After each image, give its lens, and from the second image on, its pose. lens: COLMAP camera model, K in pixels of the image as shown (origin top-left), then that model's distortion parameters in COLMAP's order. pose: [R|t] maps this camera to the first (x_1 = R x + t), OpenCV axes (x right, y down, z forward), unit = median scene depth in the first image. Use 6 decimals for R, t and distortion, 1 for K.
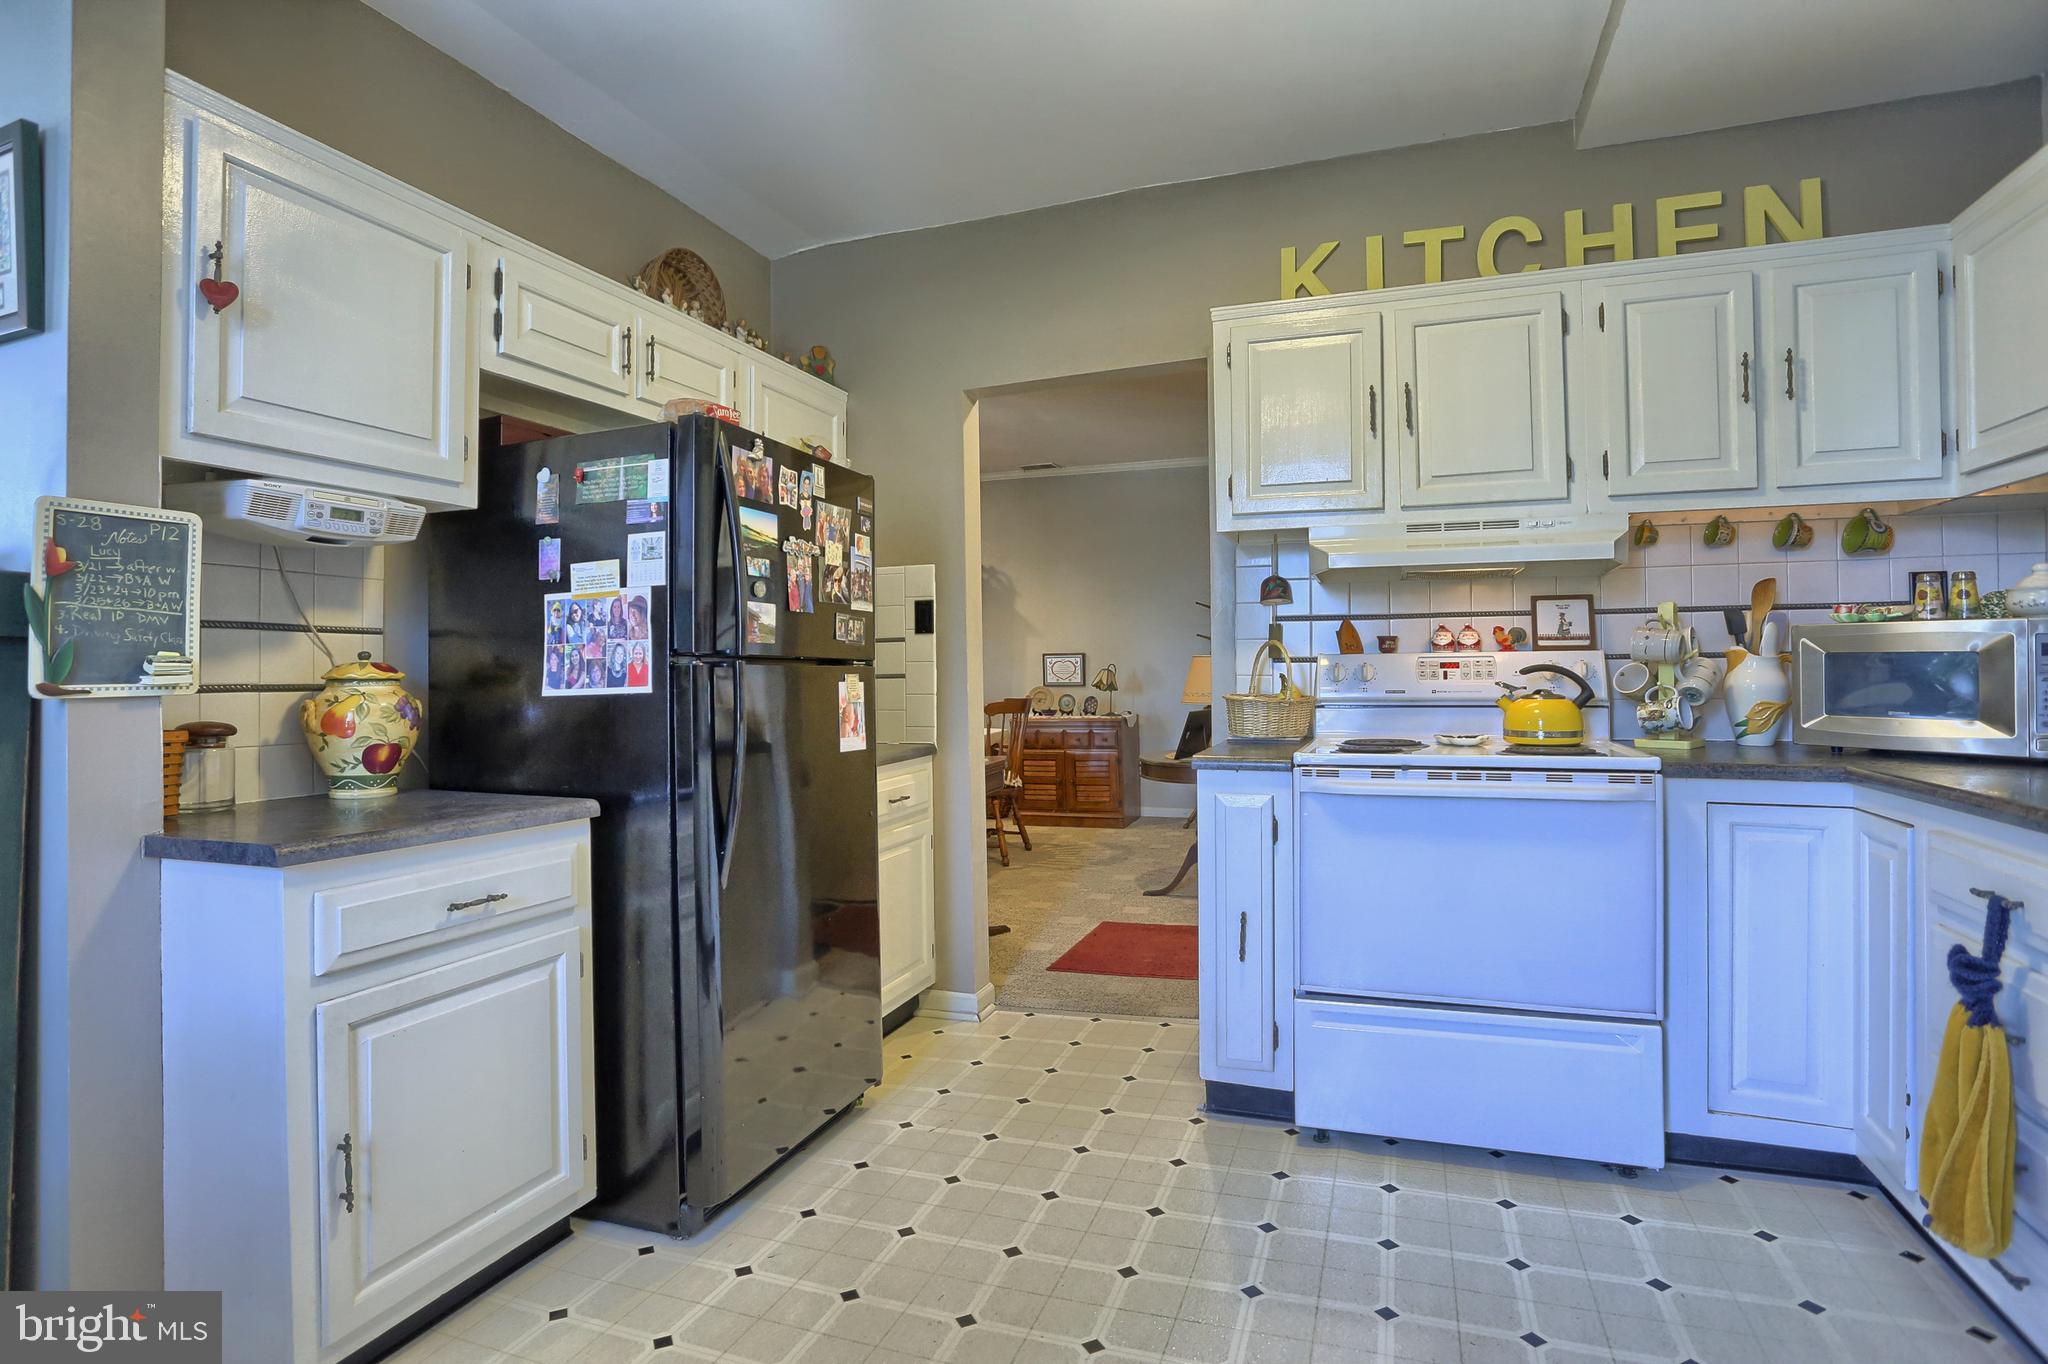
lens RADIAL K [[1027.7, 0, 1009.2], [0, 1027.7, 666.6], [0, 0, 1]] dist [-0.050303, 0.013783]
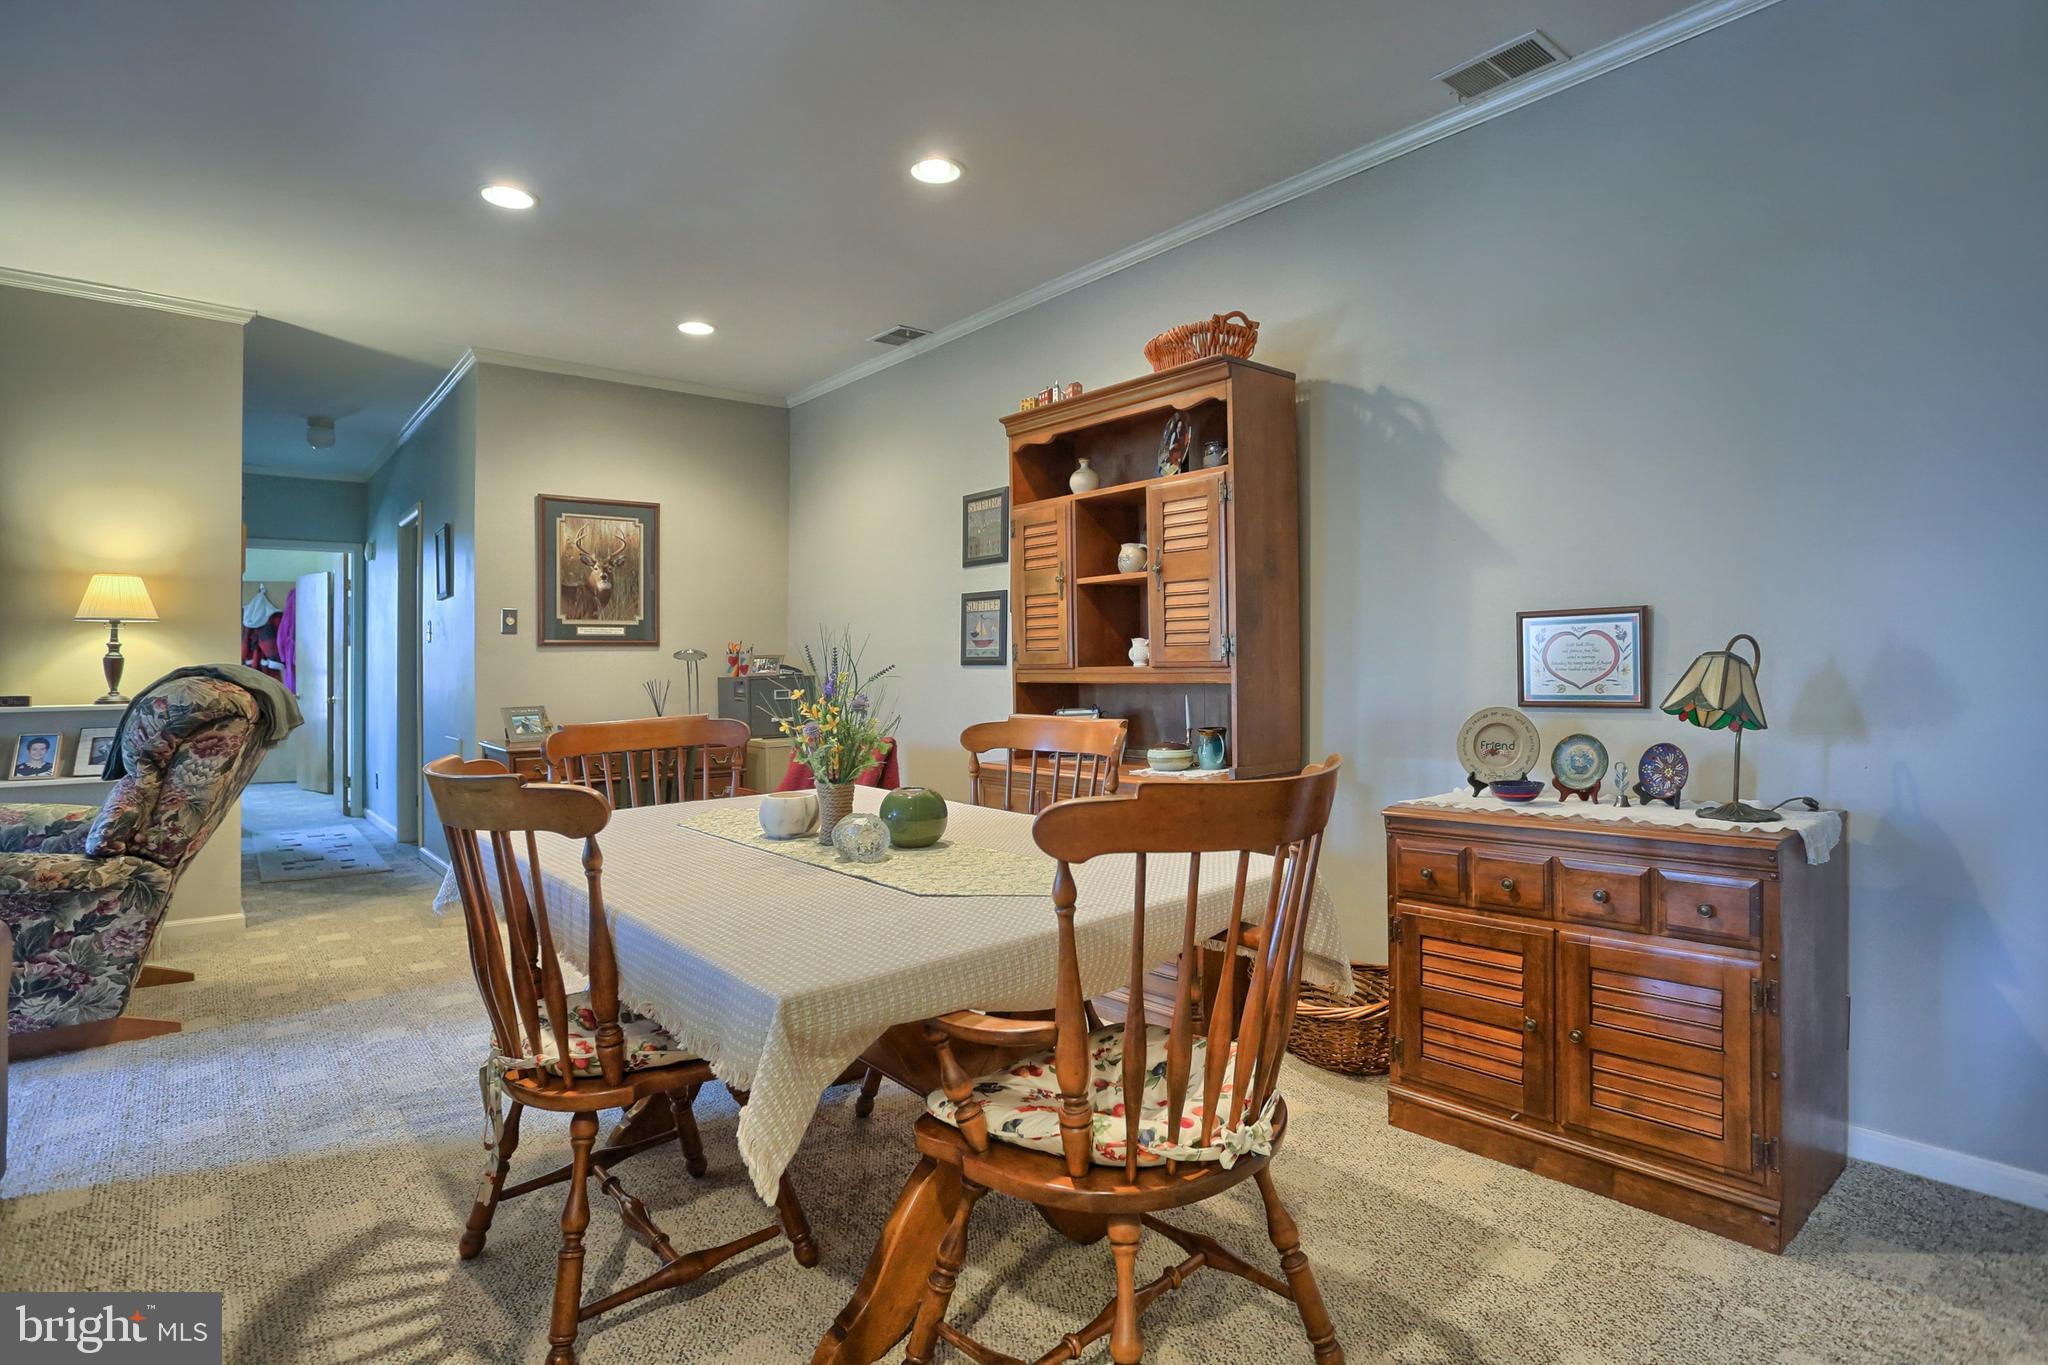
lens RADIAL K [[1027.7, 0, 1078.9], [0, 1027.7, 669.6], [0, 0, 1]] dist [-0.050303, 0.013783]
pose [[0.876627, 0.005365, -0.481141, 0.073080], [-0.001219, 0.999959, 0.008928, 0.004304], [0.481169, -0.007240, 0.876598, 0.663686]]
